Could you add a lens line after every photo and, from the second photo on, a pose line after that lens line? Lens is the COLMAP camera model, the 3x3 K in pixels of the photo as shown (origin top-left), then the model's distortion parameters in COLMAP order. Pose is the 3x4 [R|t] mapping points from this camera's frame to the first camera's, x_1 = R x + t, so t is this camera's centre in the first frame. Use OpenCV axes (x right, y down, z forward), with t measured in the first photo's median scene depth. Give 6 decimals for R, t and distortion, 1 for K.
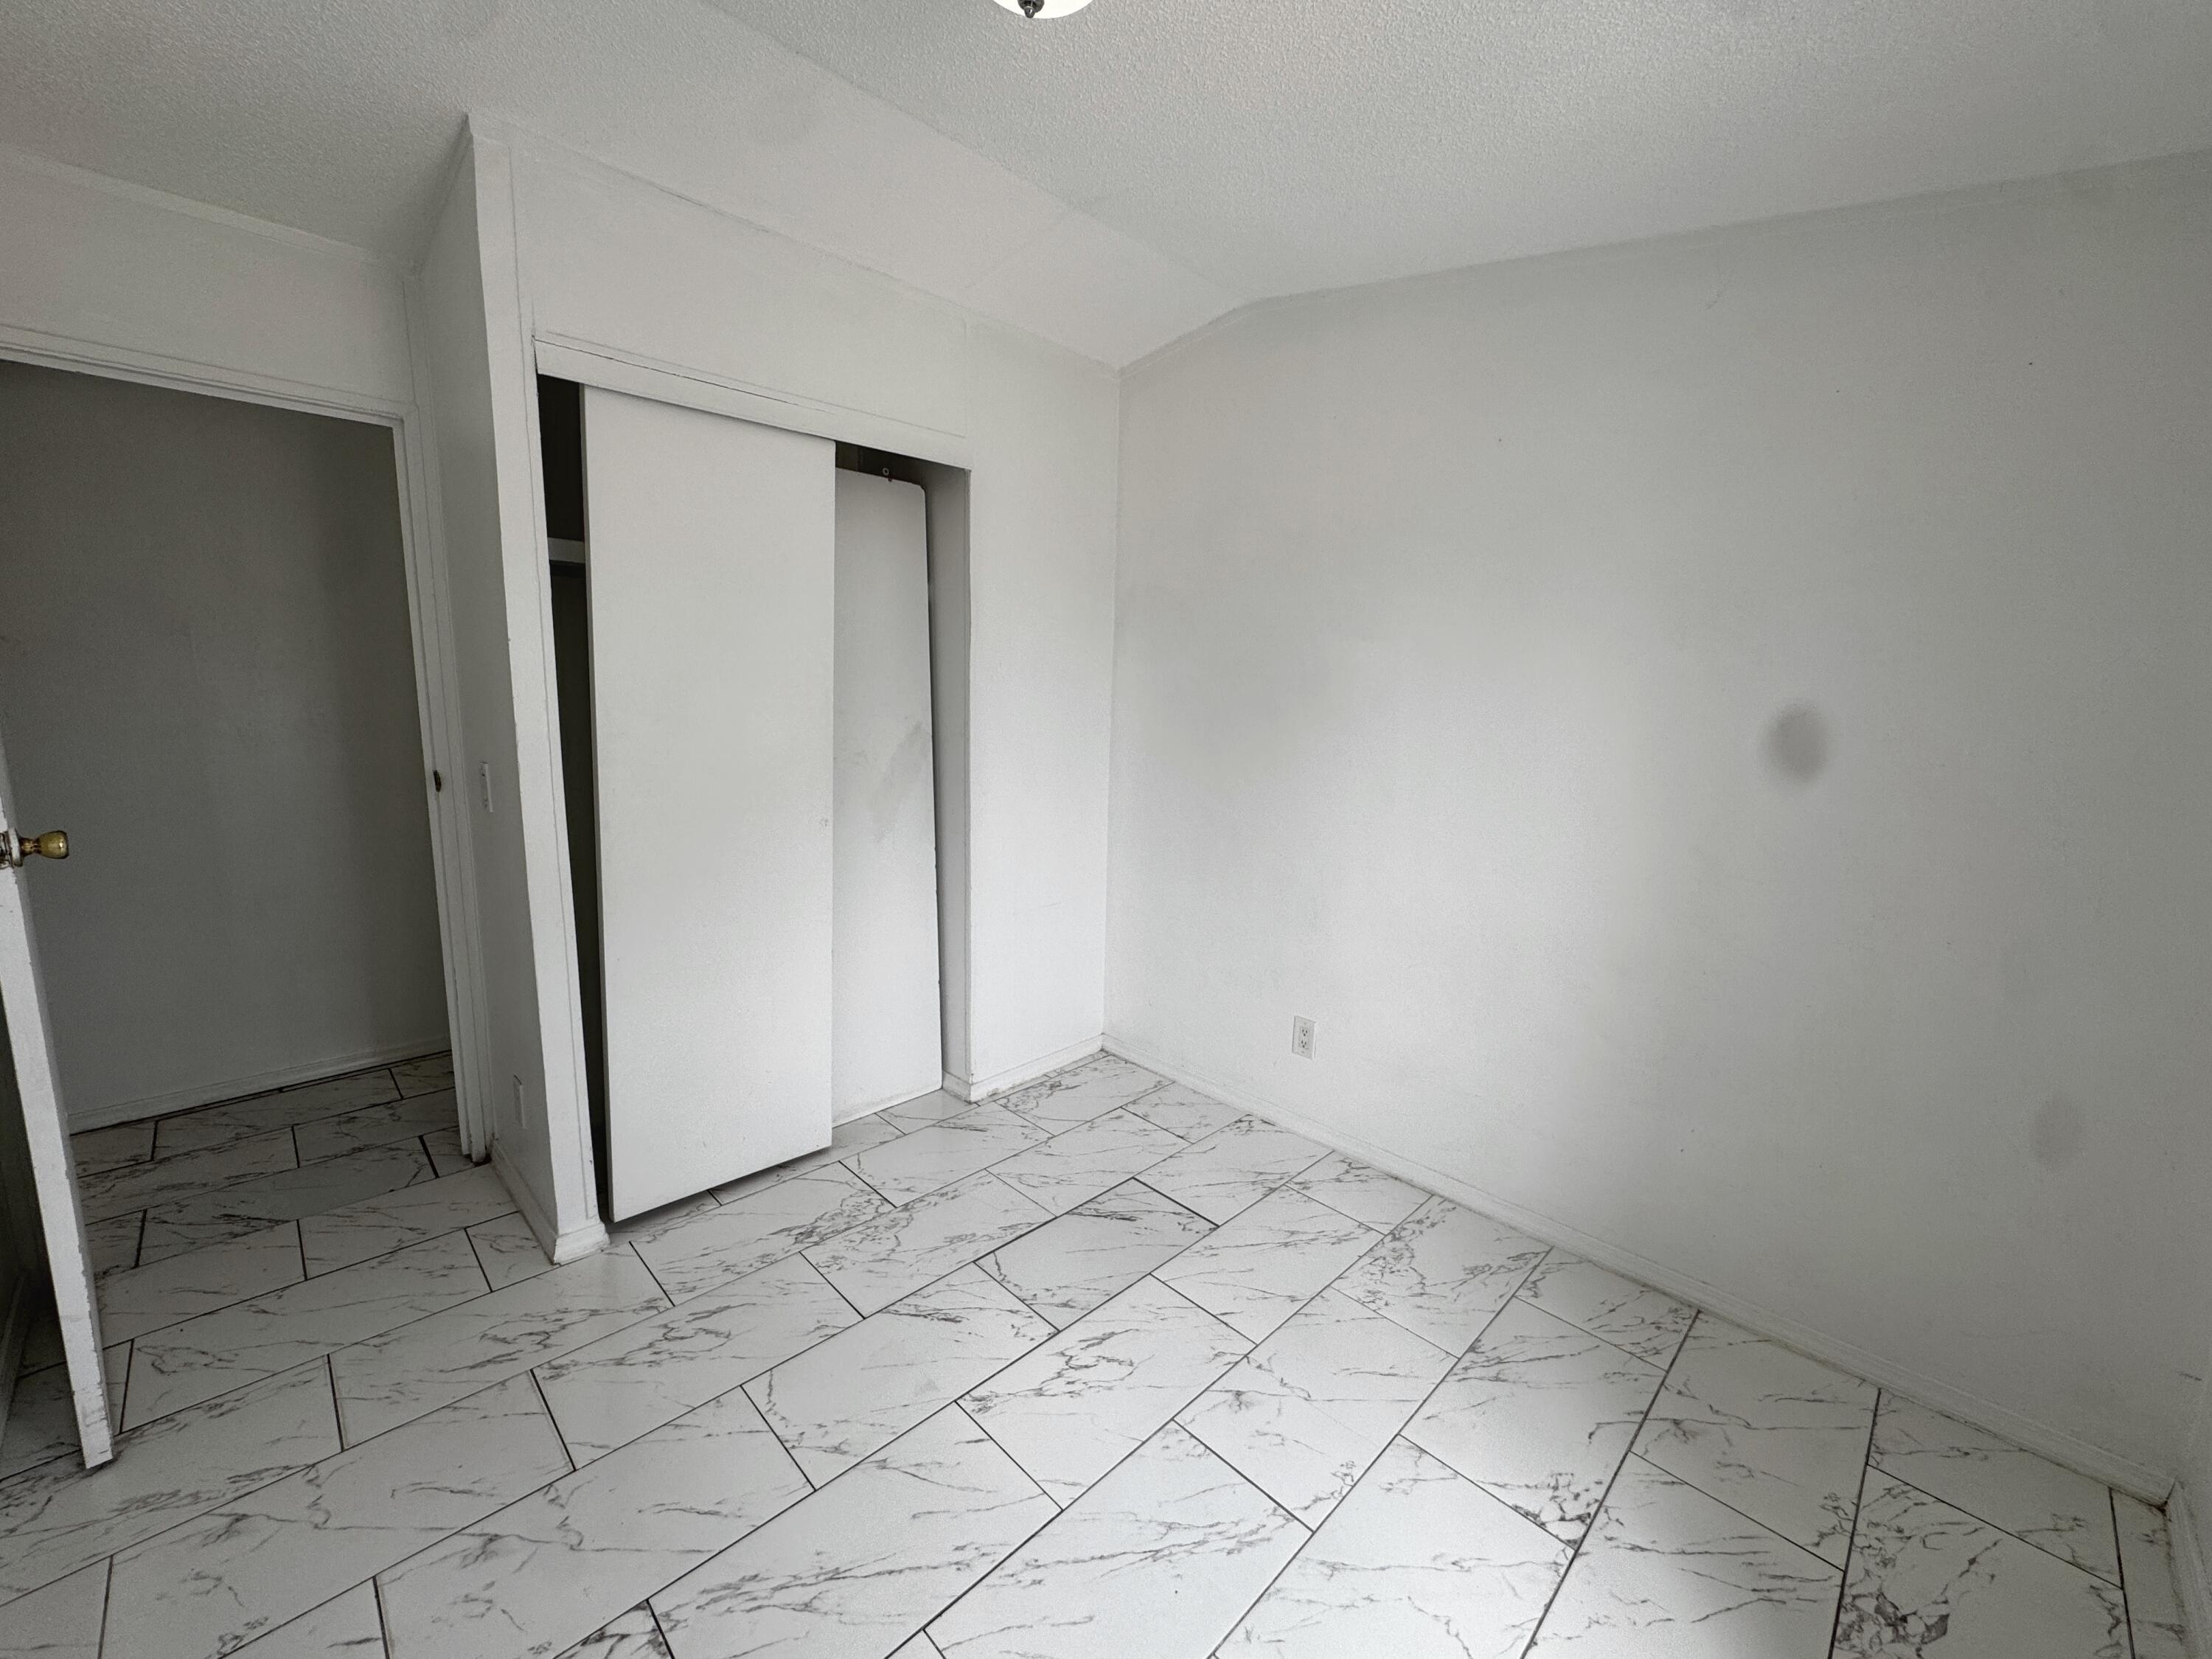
lens RADIAL K [[884.2, 0, 1103.9], [0, 884.2, 816.7], [0, 0, 1]] dist [-0.004348, 0.000673]
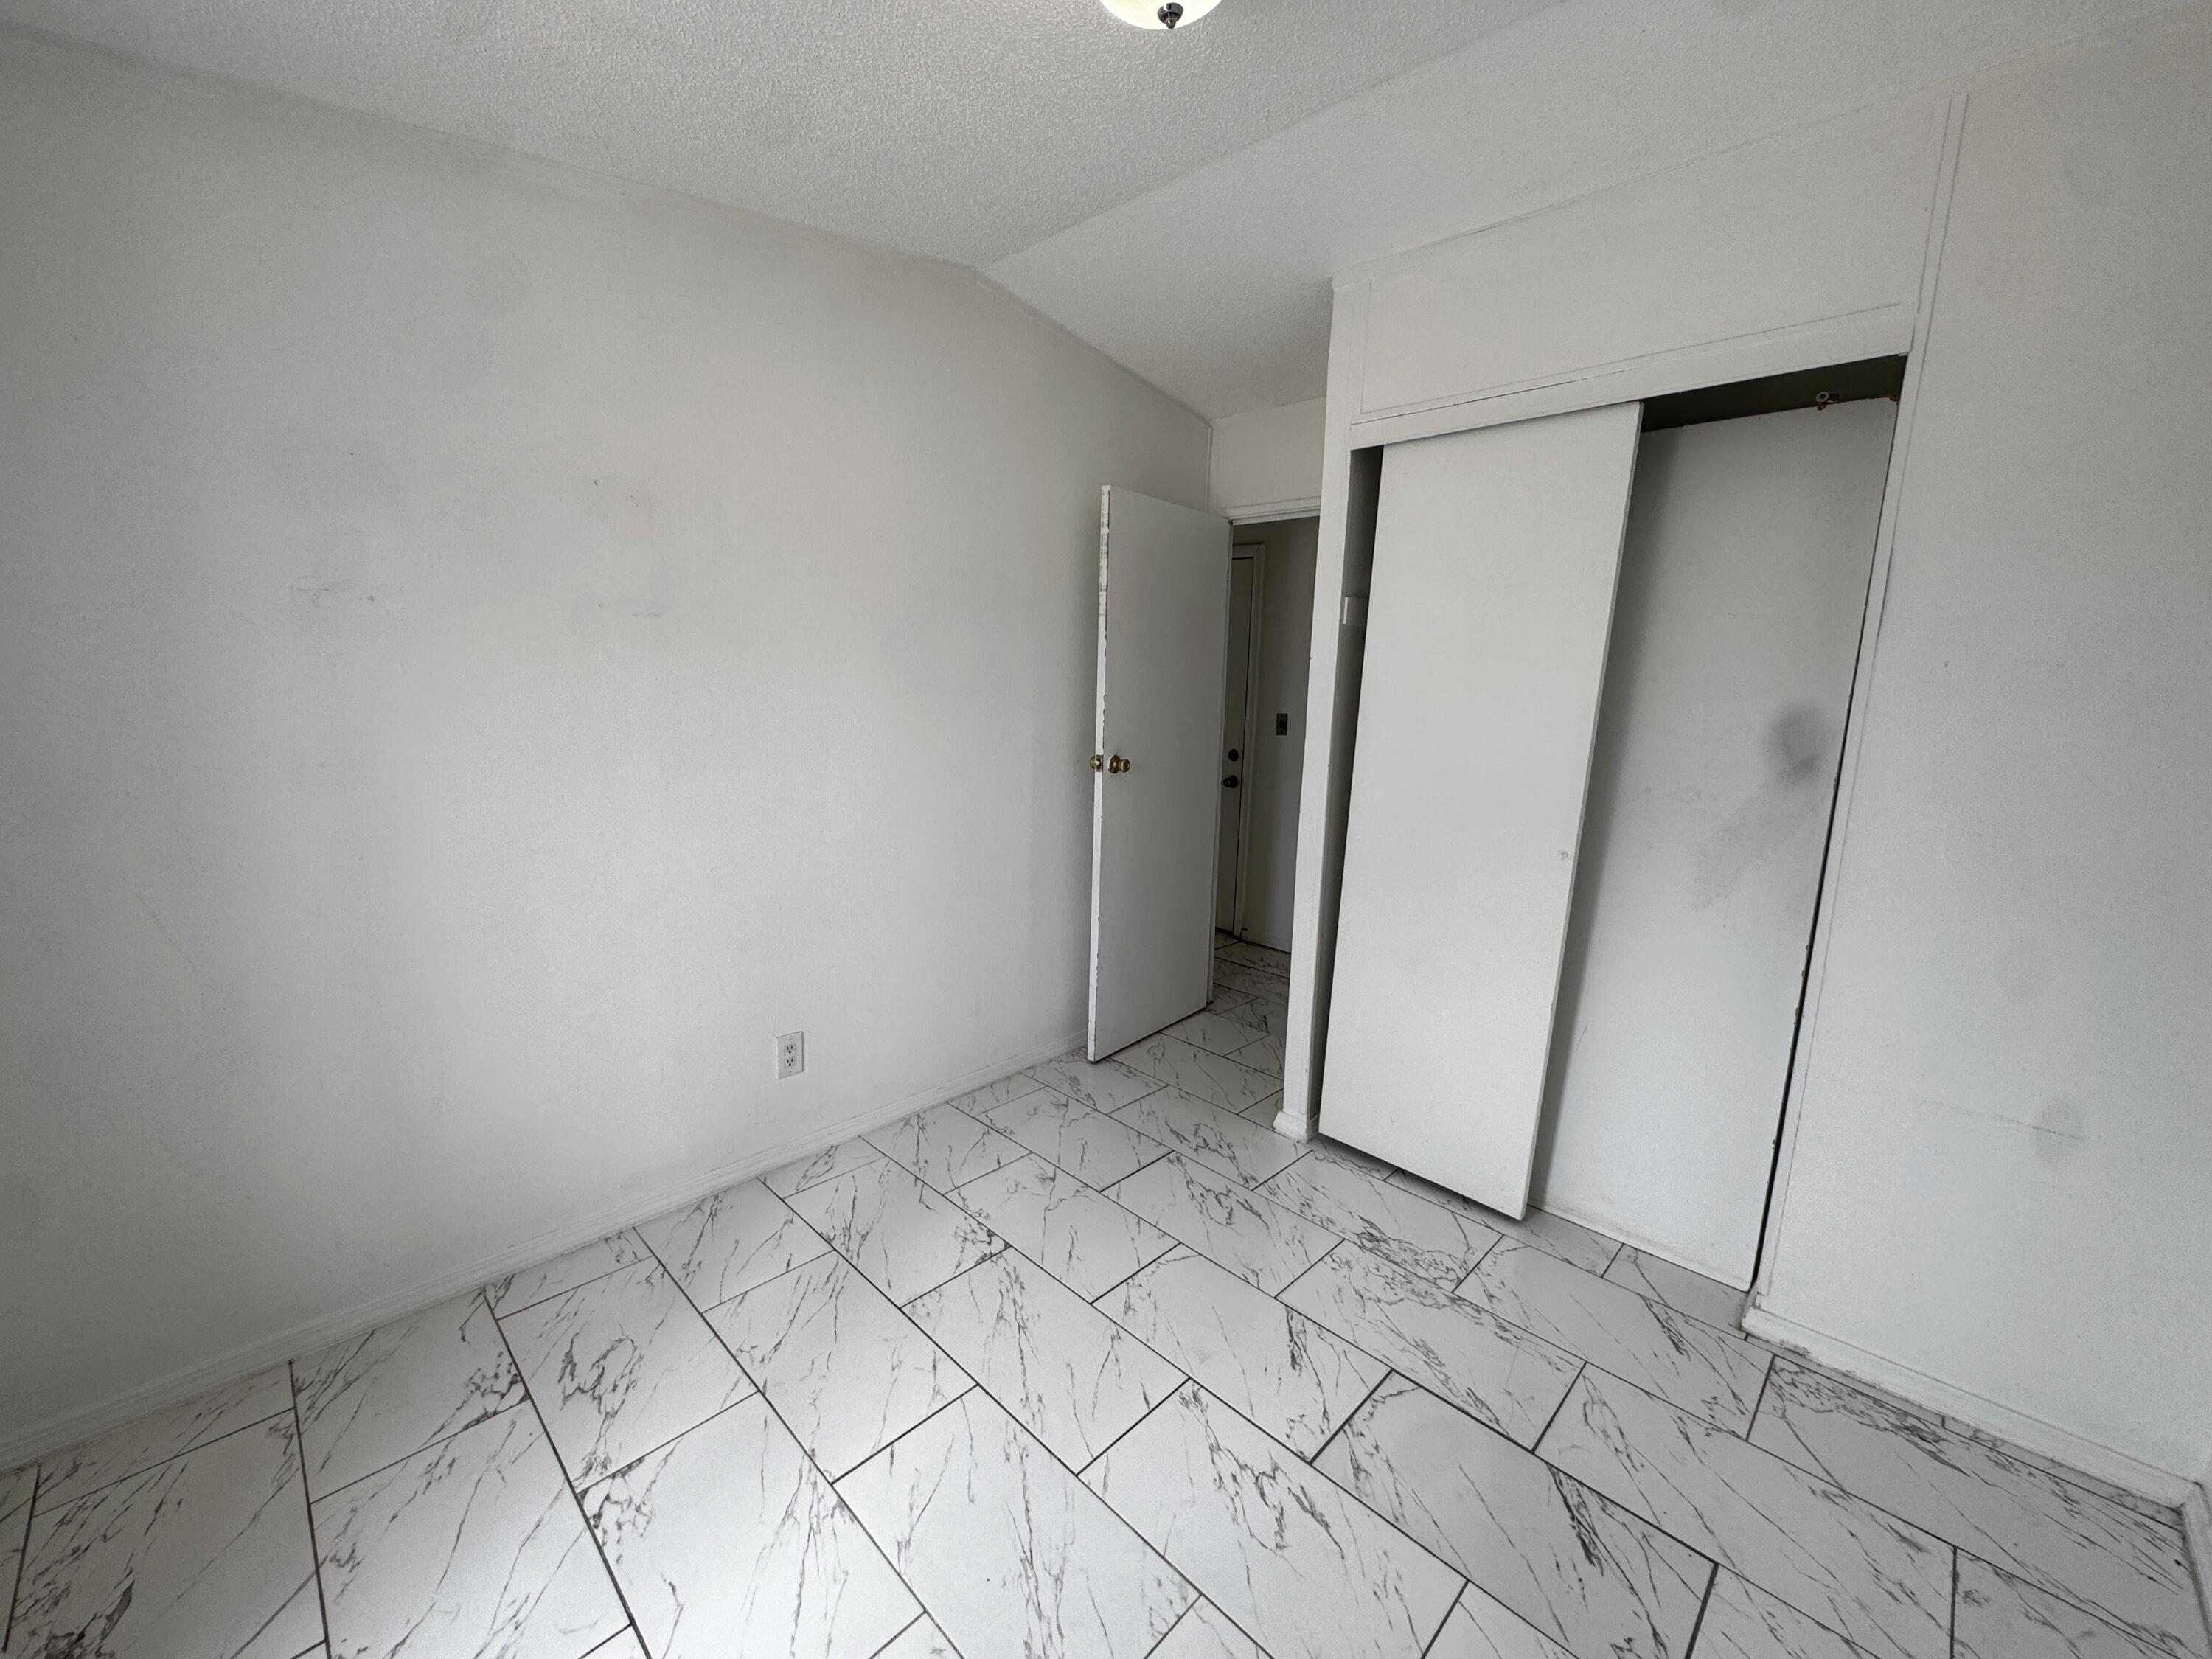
lens RADIAL K [[884.2, 0, 1105.1], [0, 884.2, 810.8], [0, 0, 1]] dist [-0.004348, 0.000673]
pose [[0.015614, 0.123697, -0.992197, 0.669827], [-0.172740, 0.977731, 0.119175, -0.077652], [0.984844, 0.169531, 0.036634, 0.656558]]
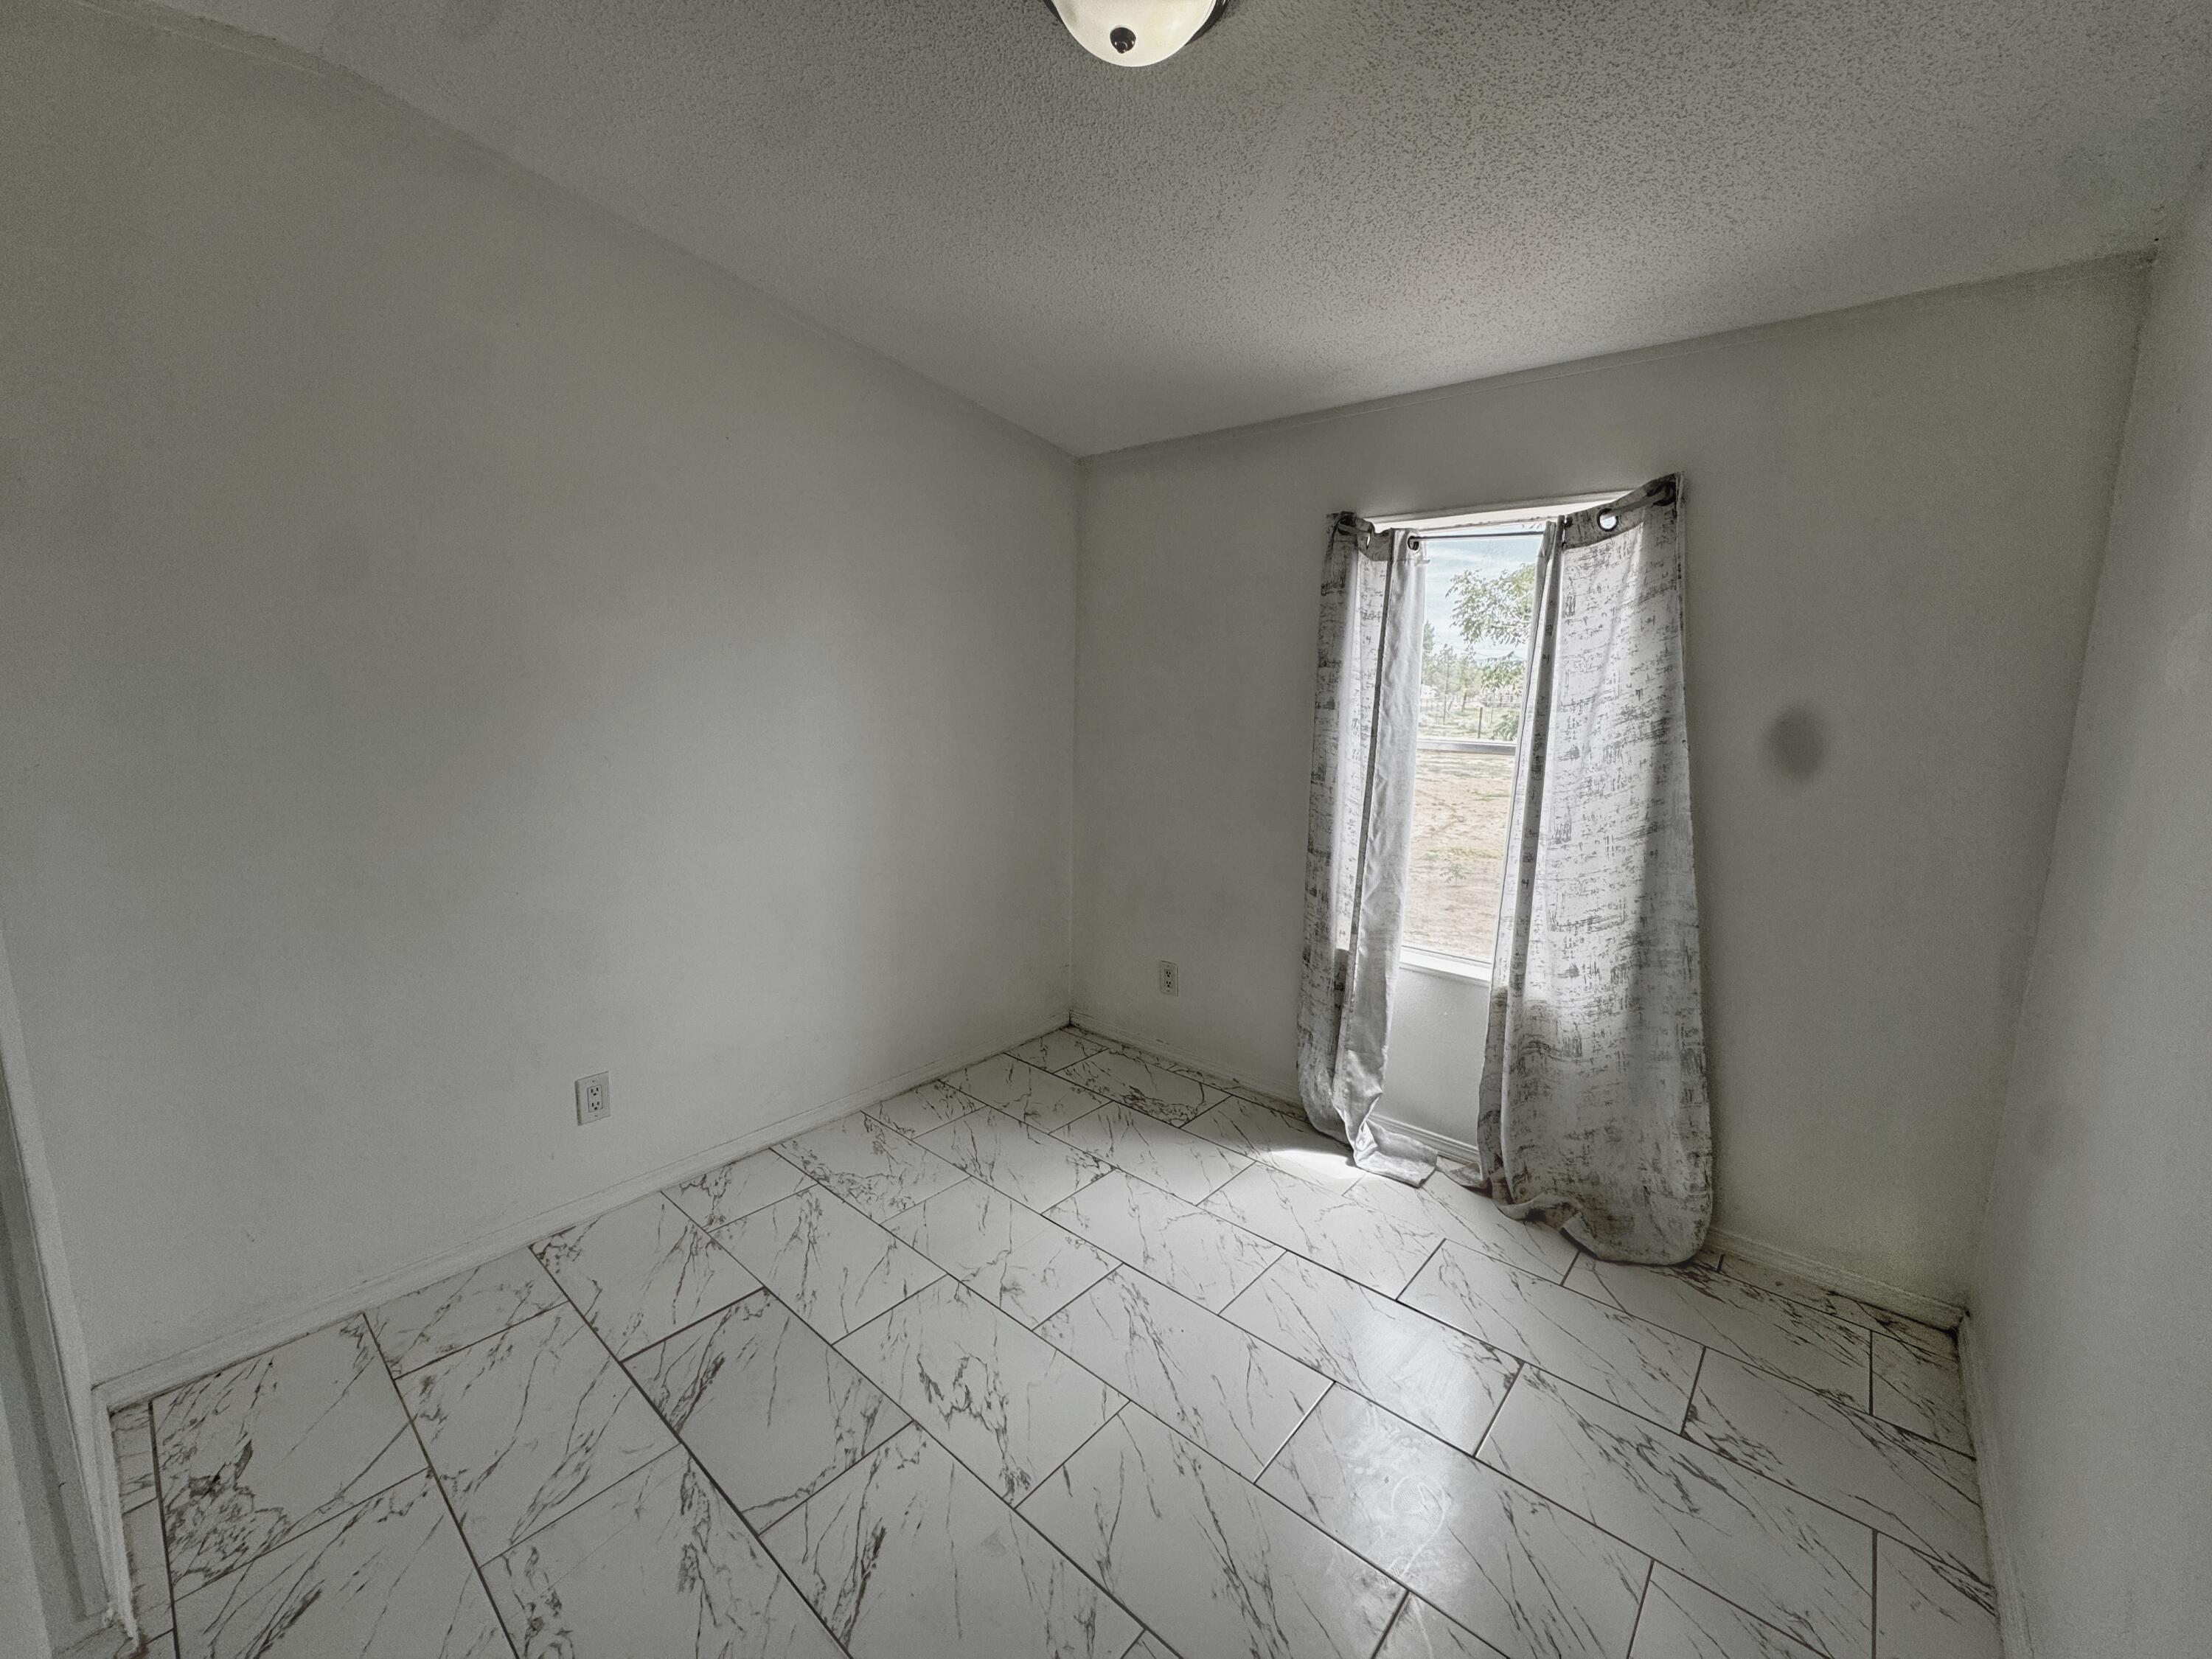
lens RADIAL K [[884.2, 0, 1105.2], [0, 884.2, 831.8], [0, 0, 1]] dist [-0.004348, 0.000673]
pose [[-0.080581, -0.191403, 0.978198, -0.787333], [0.121910, 0.972129, 0.200258, -0.134518], [-0.989265, 0.135389, -0.055002, 0.757223]]
